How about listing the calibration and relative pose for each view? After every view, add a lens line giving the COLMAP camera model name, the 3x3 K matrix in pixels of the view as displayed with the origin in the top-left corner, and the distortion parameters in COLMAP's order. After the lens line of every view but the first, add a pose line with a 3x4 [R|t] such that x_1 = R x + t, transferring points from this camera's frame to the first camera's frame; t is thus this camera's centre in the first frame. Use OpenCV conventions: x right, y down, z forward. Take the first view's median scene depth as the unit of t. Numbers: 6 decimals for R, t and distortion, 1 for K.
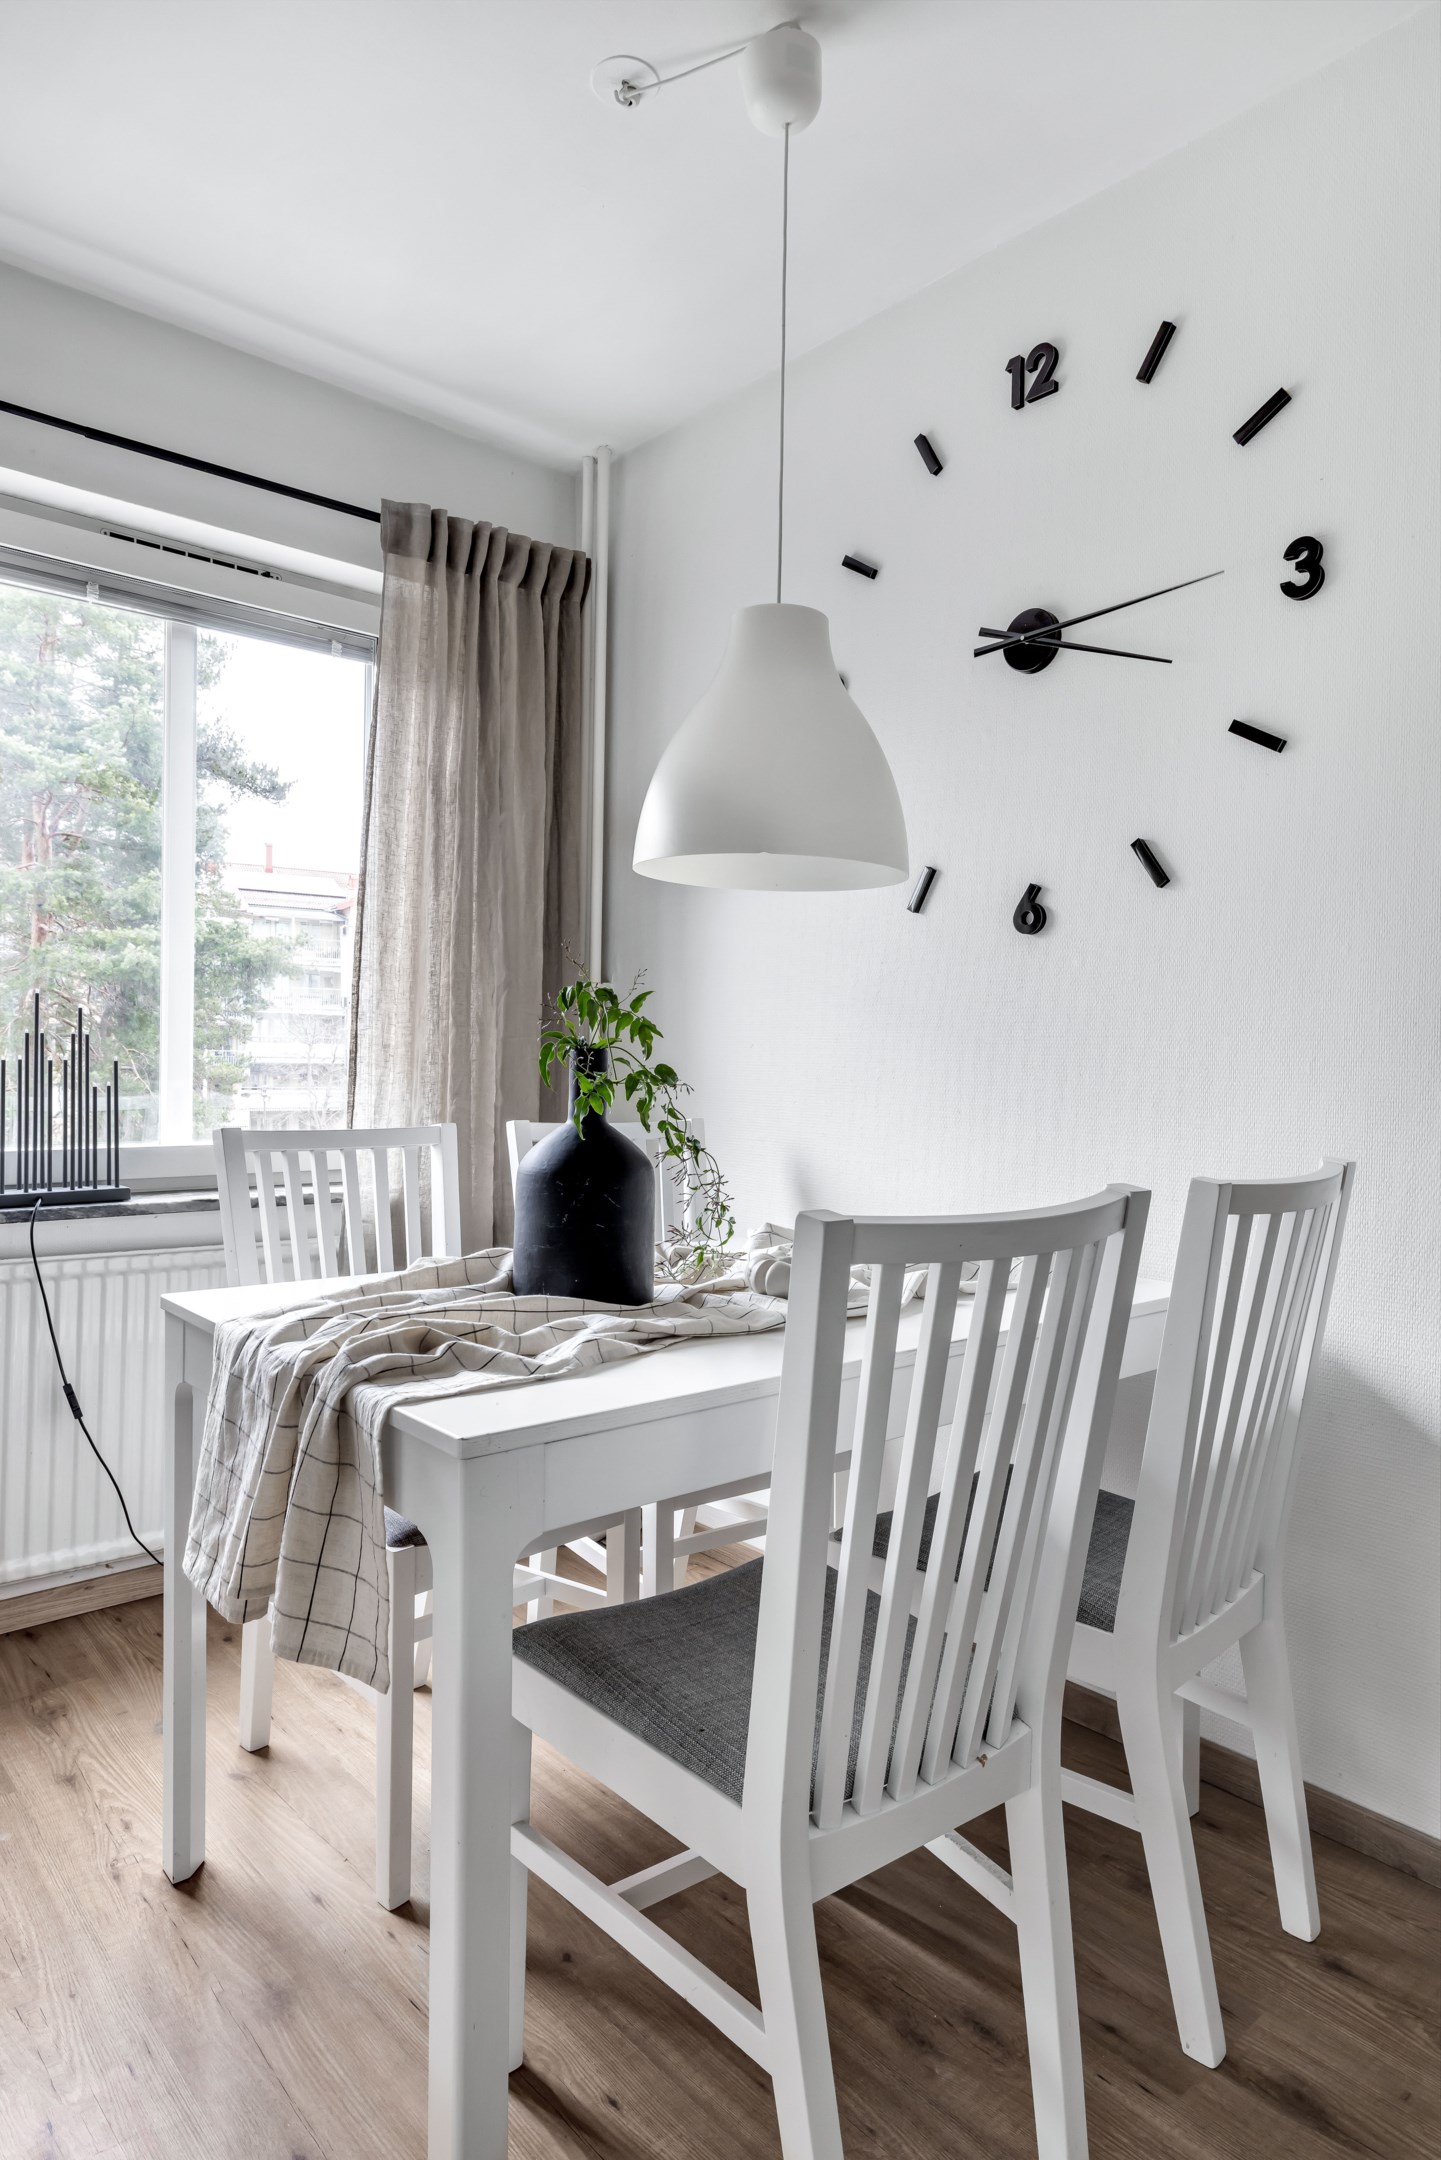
lens RADIAL K [[1376.5, 0, 720.5], [0, 1376.5, 1080.0], [0, 0, 1]] dist [-0.000013, 0.002141]
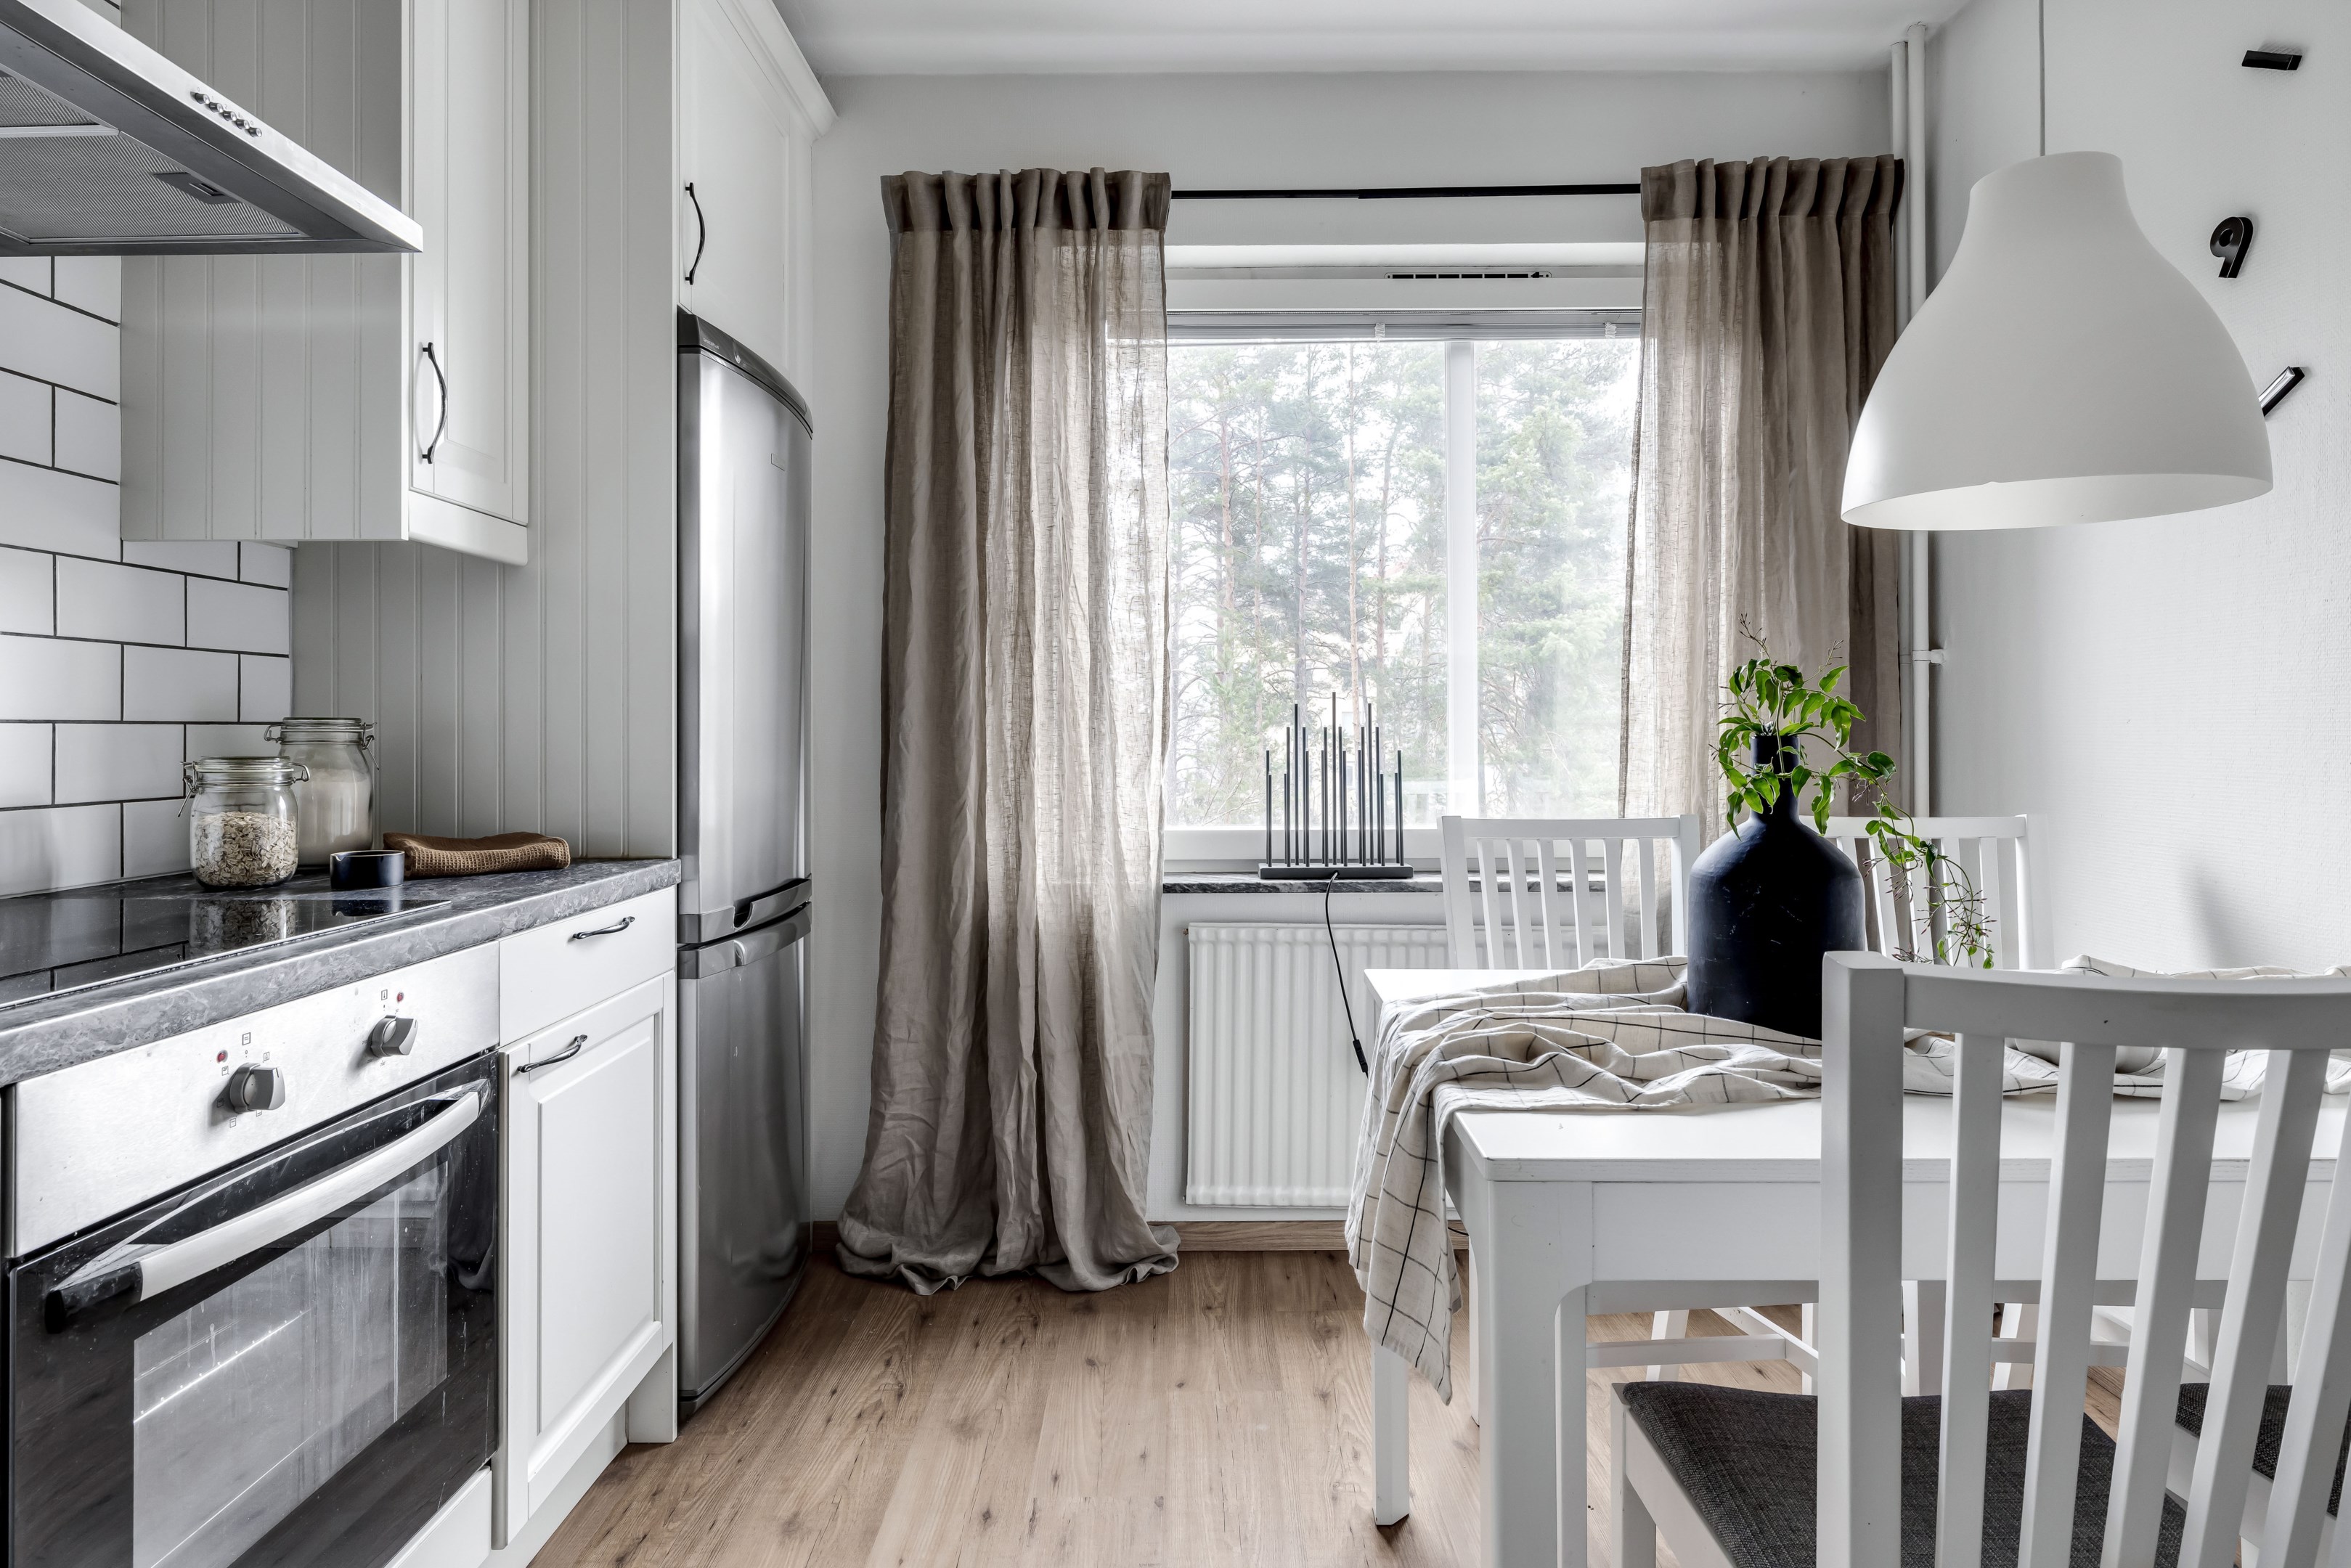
lens RADIAL K [[1335.3, 0, 1172.3], [0, 1335.3, 726.8], [0, 0, 1]] dist [0.000677, 0.001393]
pose [[0.730583, -0.021236, -0.682494, 0.162481], [0.007023, 0.999697, -0.023588, -0.009079], [0.682788, 0.012440, 0.730511, 0.100078]]
